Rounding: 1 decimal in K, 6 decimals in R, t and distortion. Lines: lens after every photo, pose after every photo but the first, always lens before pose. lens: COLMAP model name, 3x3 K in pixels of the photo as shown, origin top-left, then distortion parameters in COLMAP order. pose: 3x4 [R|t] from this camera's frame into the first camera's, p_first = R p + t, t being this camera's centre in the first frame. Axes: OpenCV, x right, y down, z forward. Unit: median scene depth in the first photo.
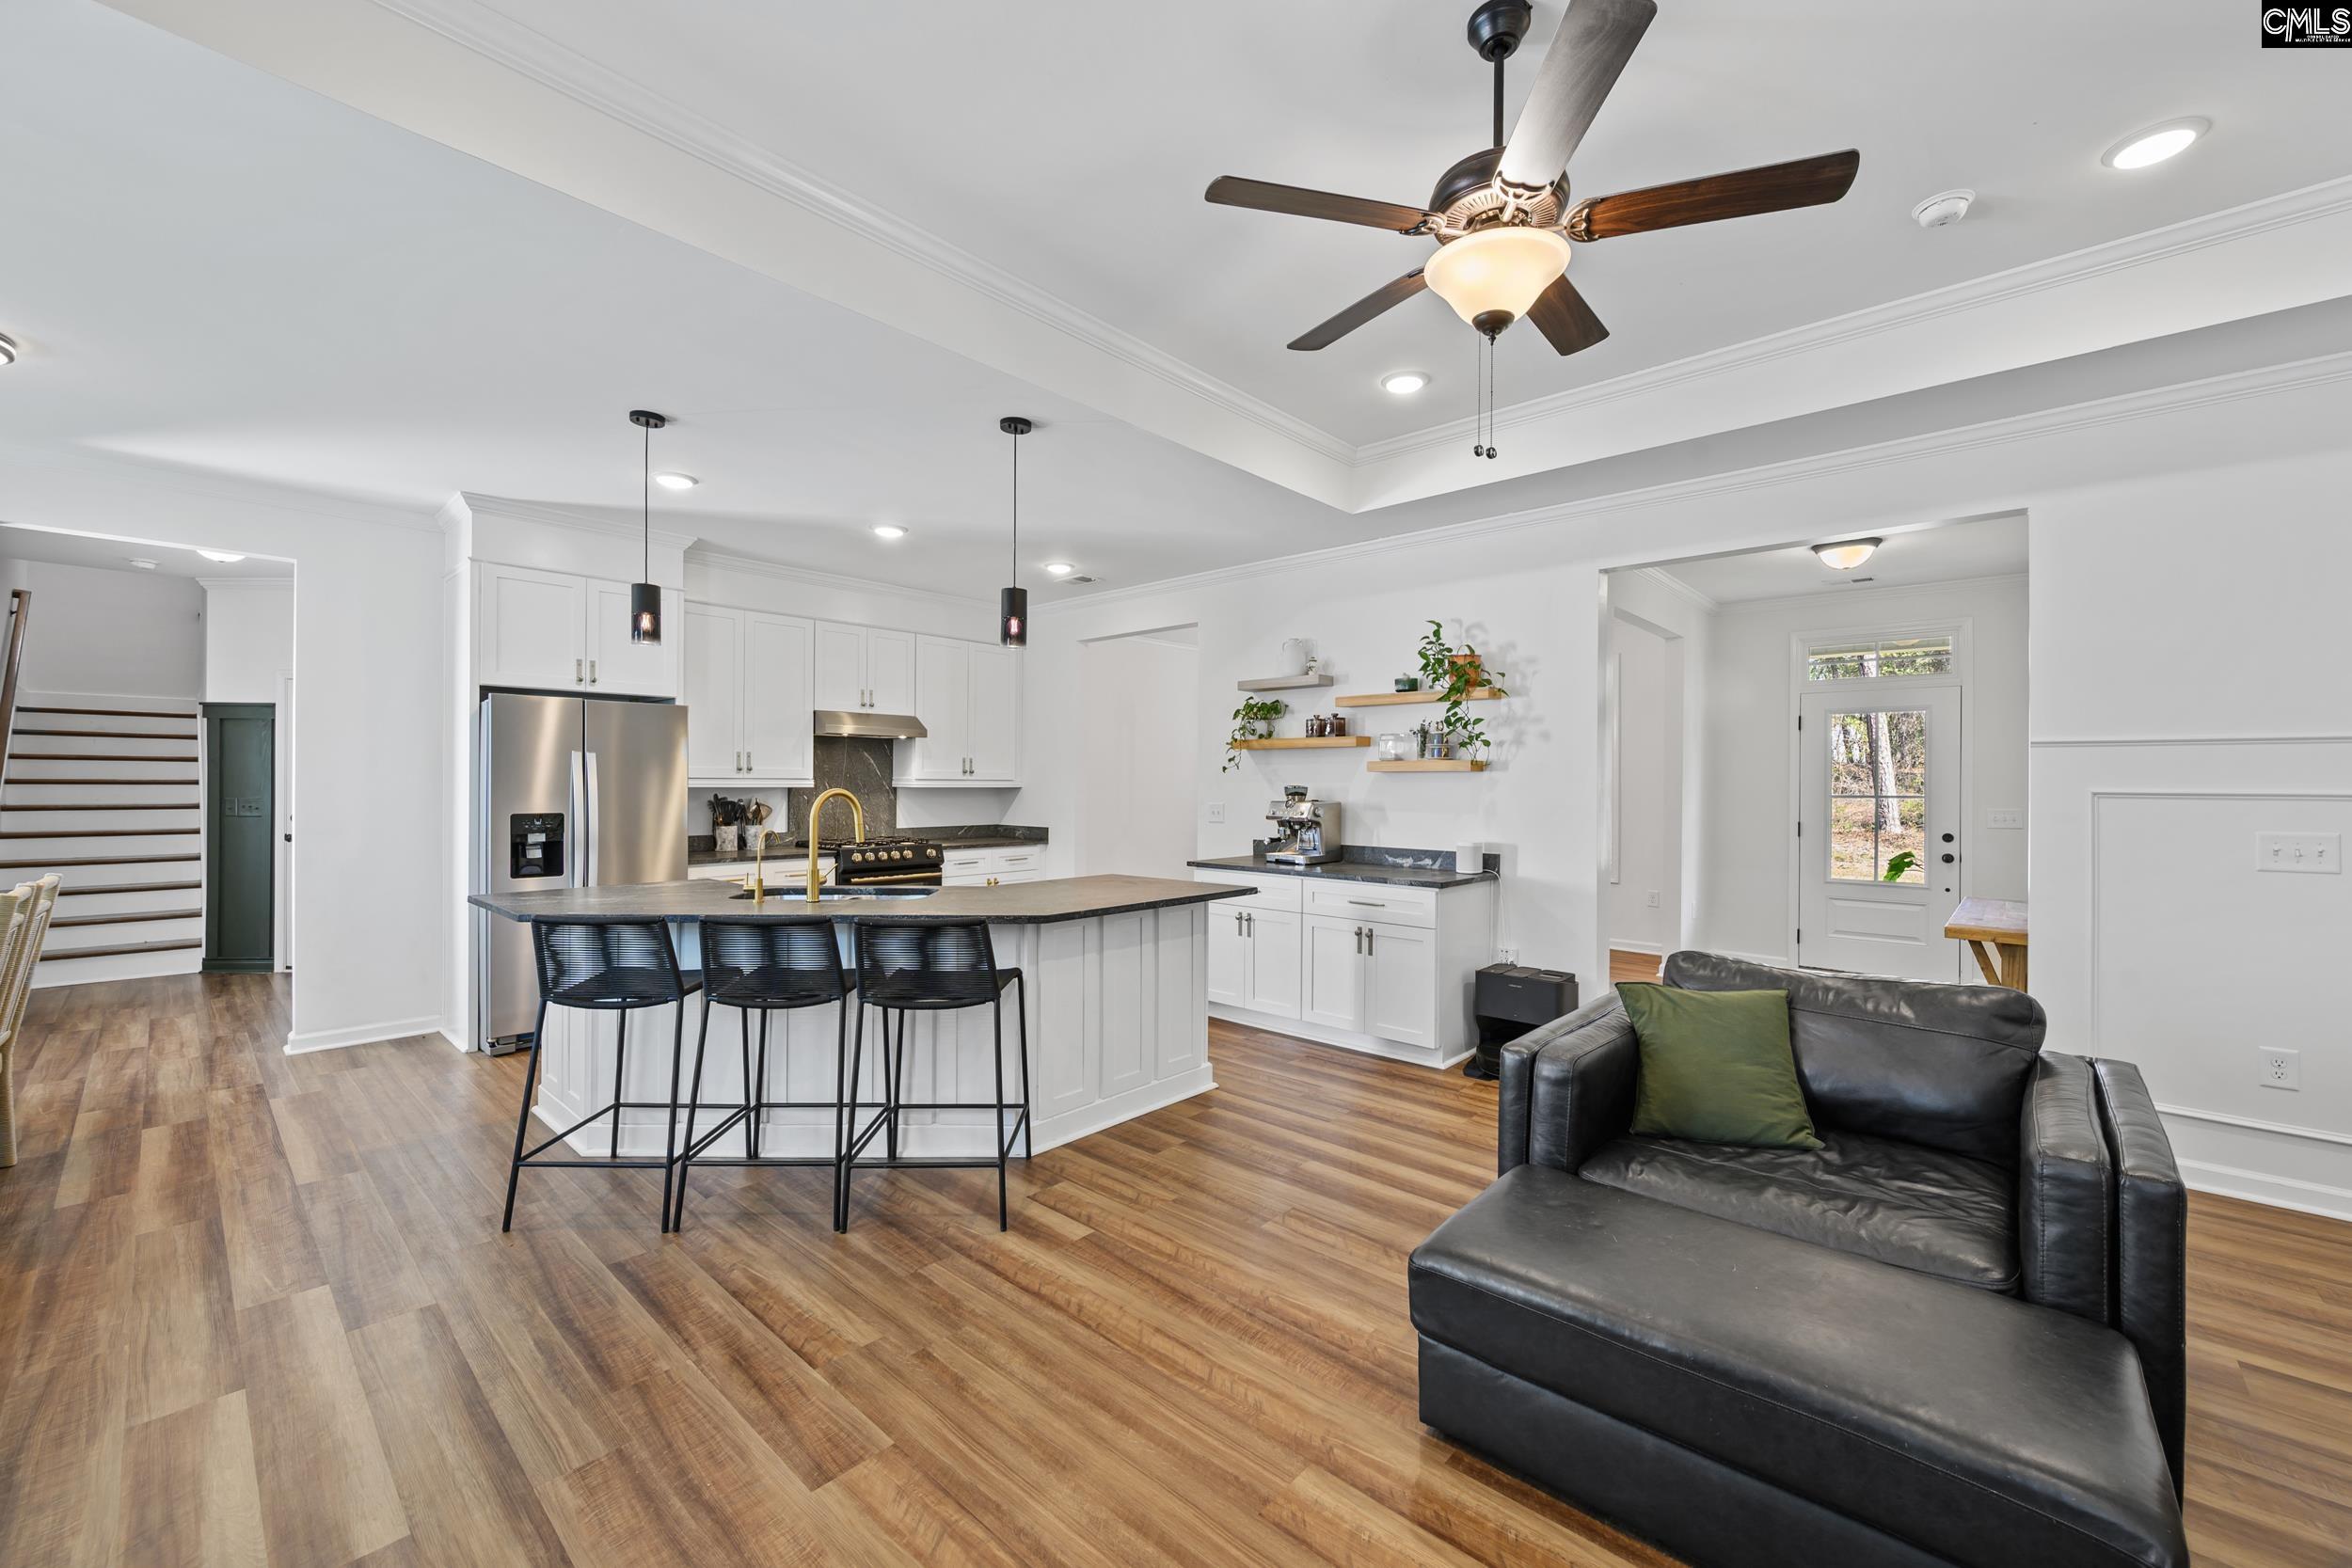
lens RADIAL K [[930.5, 0, 1175.1], [0, 930.5, 791.6], [0, 0, 1]] dist [-0.000903, -0.000382]
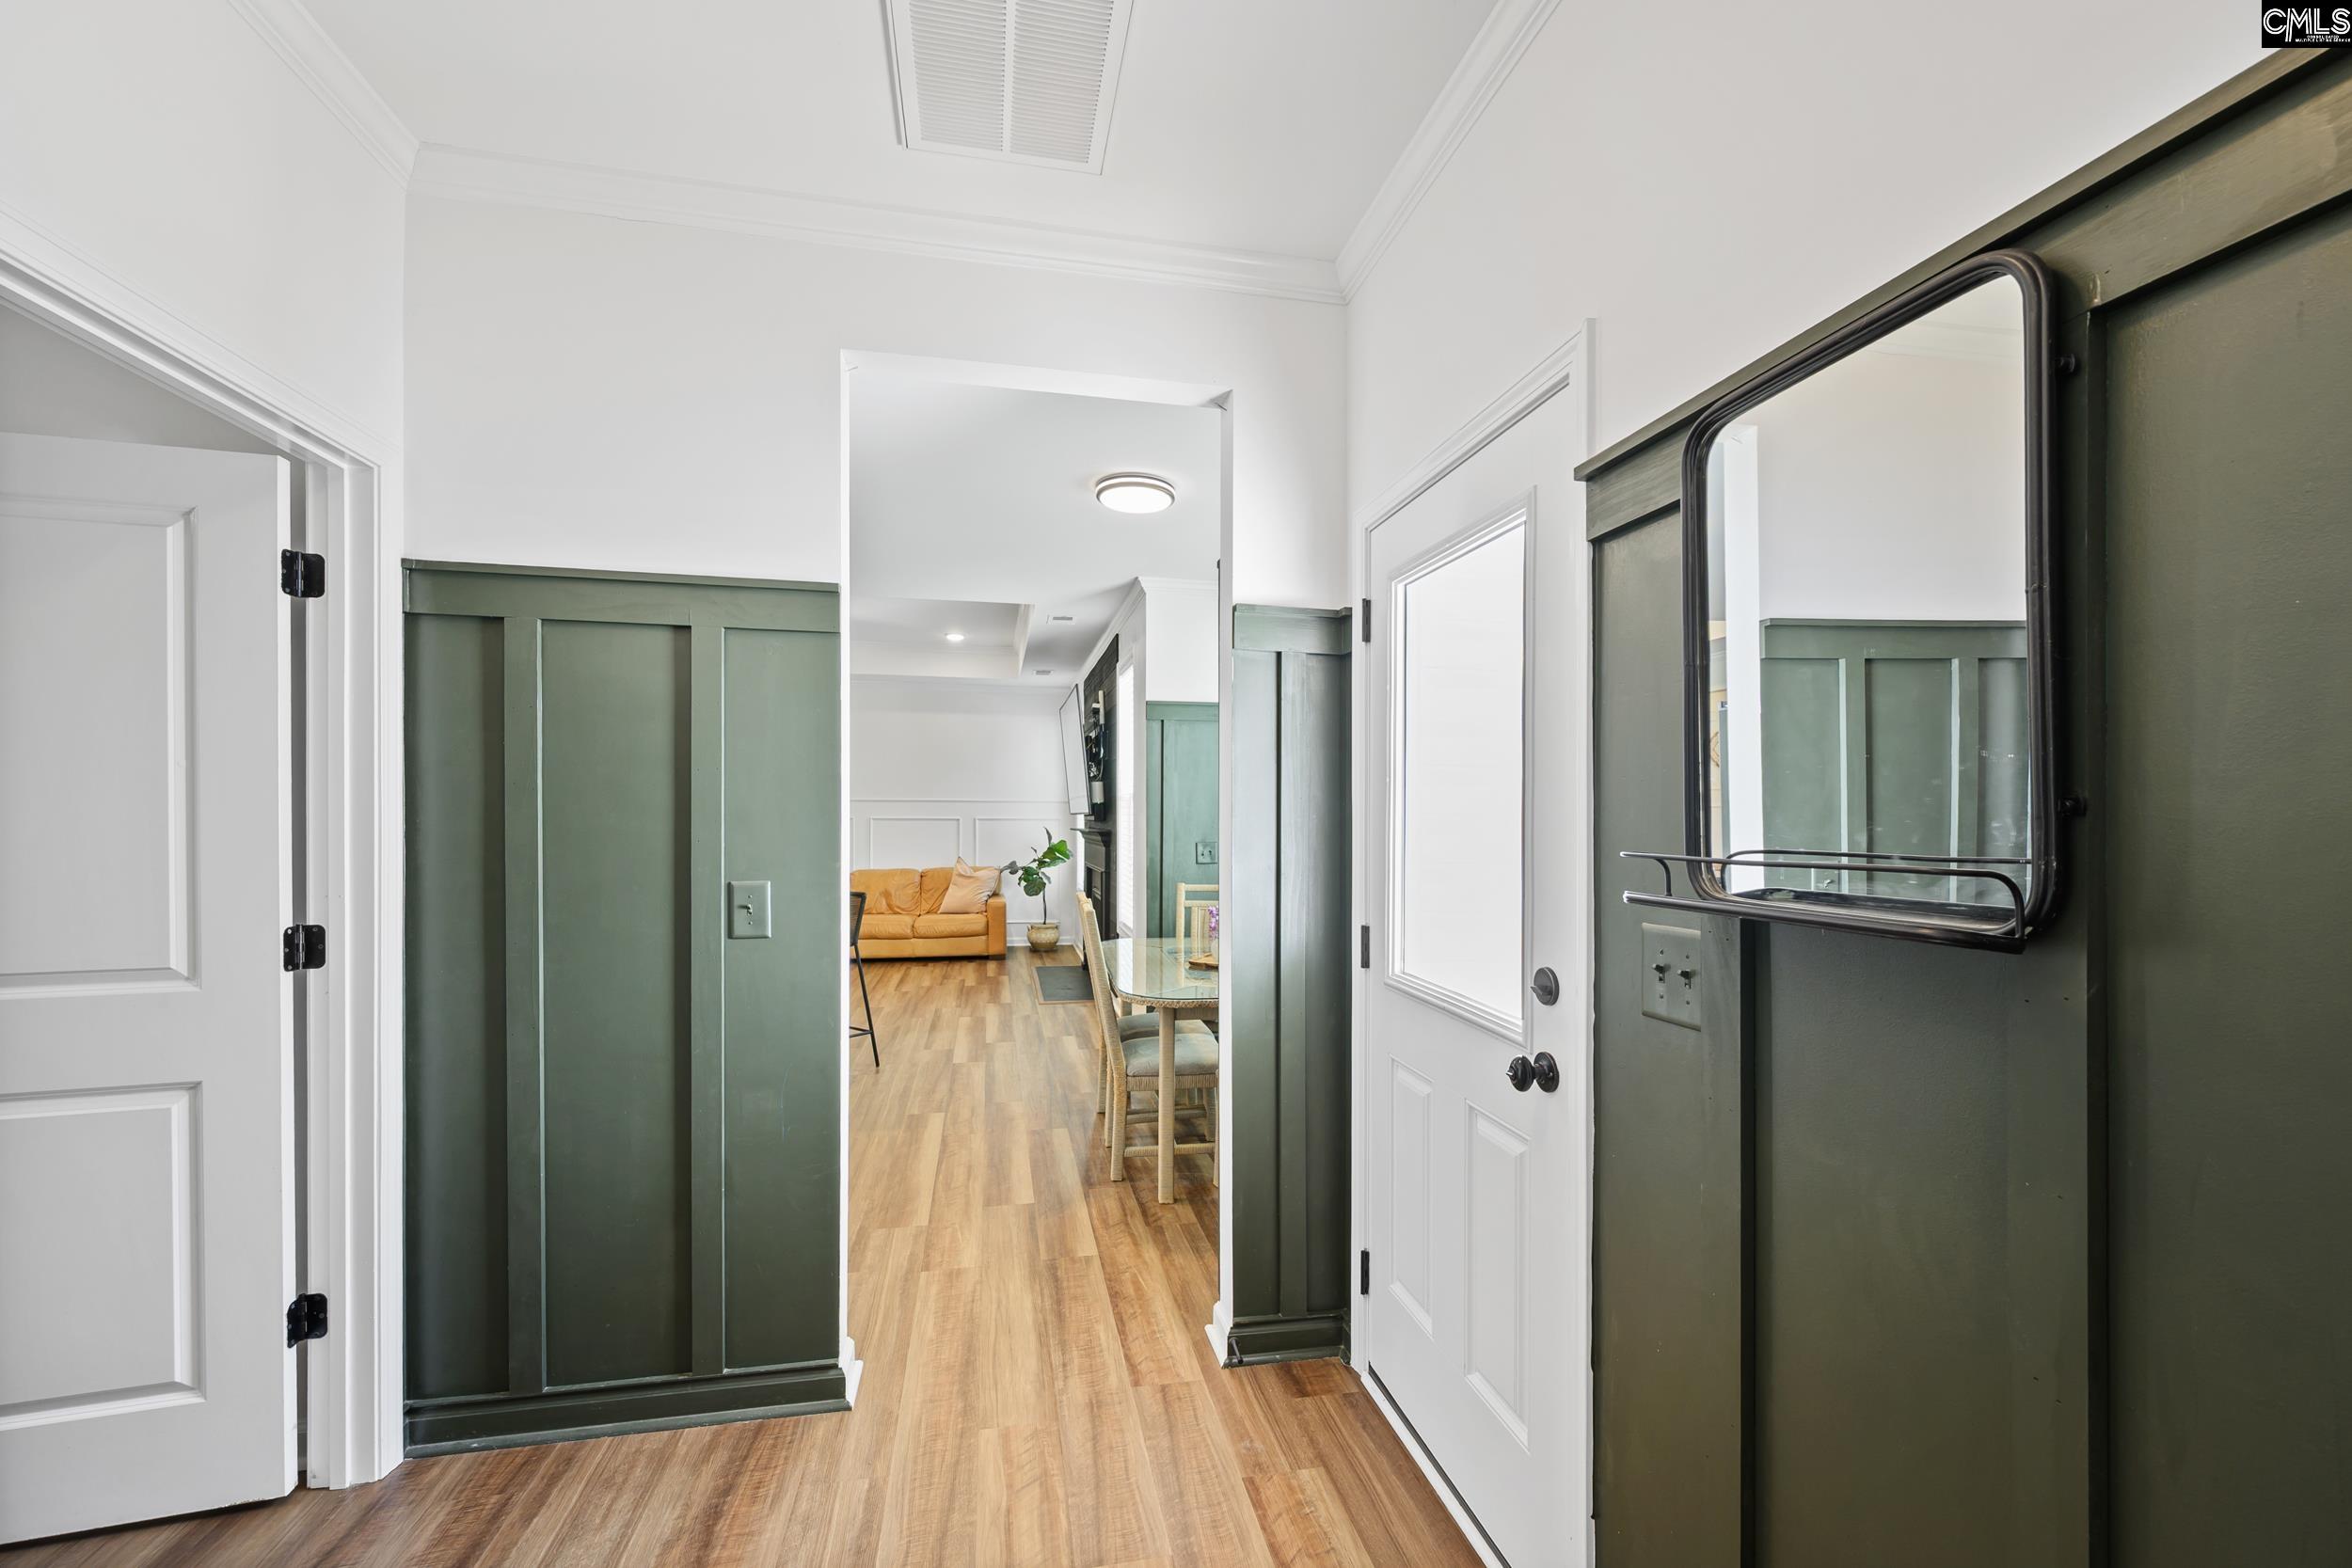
lens RADIAL K [[930.5, 0, 1175.1], [0, 930.5, 791.6], [0, 0, 1]] dist [-0.000903, -0.000382]
pose [[-0.806655, 0.013837, 0.590861, -1.202575], [0.006515, 0.999873, -0.014521, -0.018756], [-0.590987, -0.007864, -0.806643, 1.127297]]
